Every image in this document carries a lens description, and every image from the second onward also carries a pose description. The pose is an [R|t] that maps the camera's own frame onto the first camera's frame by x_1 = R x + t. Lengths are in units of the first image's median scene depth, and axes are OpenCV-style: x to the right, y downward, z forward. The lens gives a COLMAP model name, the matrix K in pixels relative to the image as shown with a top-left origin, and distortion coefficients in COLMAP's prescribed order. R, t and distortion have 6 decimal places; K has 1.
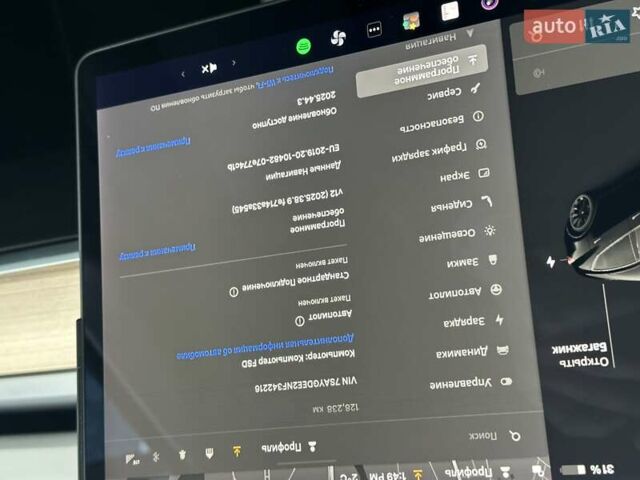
lens RADIAL K [[892.9, 0, 317.0], [0, 892.9, 240.2], [0, 0, 1]] dist [0.123741, 0.000000]
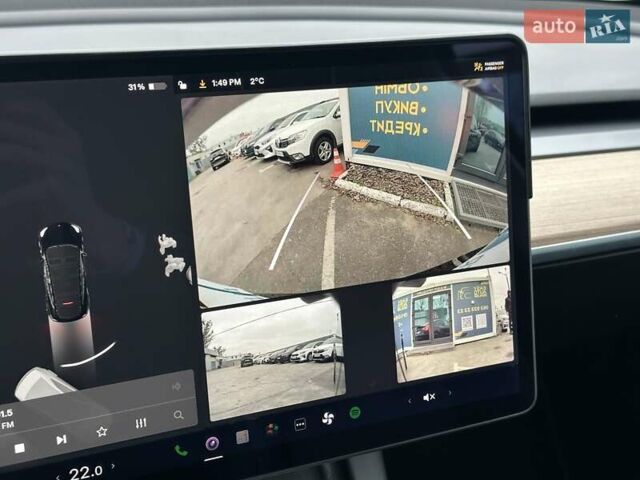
lens RADIAL K [[981.7, 0, 338.9], [0, 981.7, 249.9], [0, 0, 1]] dist [0.171366, 0.000000]
pose [[-0.999438, 0.001238, -0.033494, 0.049944], [-0.002636, -0.999126, 0.041722, -0.041154], [-0.033413, 0.041787, 0.998568, -0.366001]]
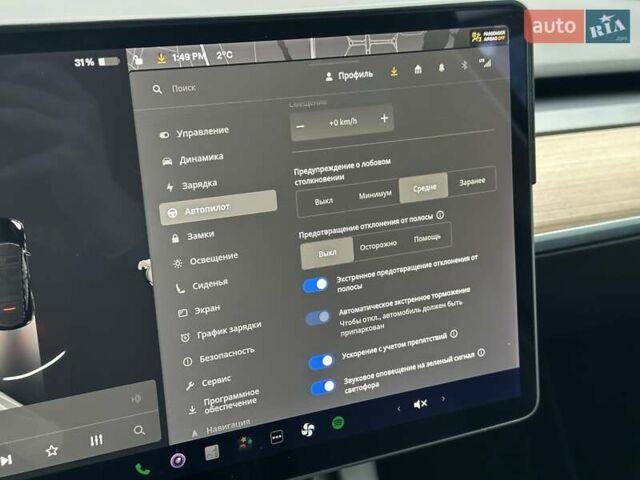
lens RADIAL K [[929.7, 0, 329.8], [0, 929.7, 251.0], [0, 0, 1]] dist [0.146873, 0.000000]
pose [[-0.999928, 0.003499, -0.011472, 0.007861], [-0.003460, -0.999988, -0.003434, 0.007419], [-0.011484, -0.003394, 0.999928, -0.179324]]
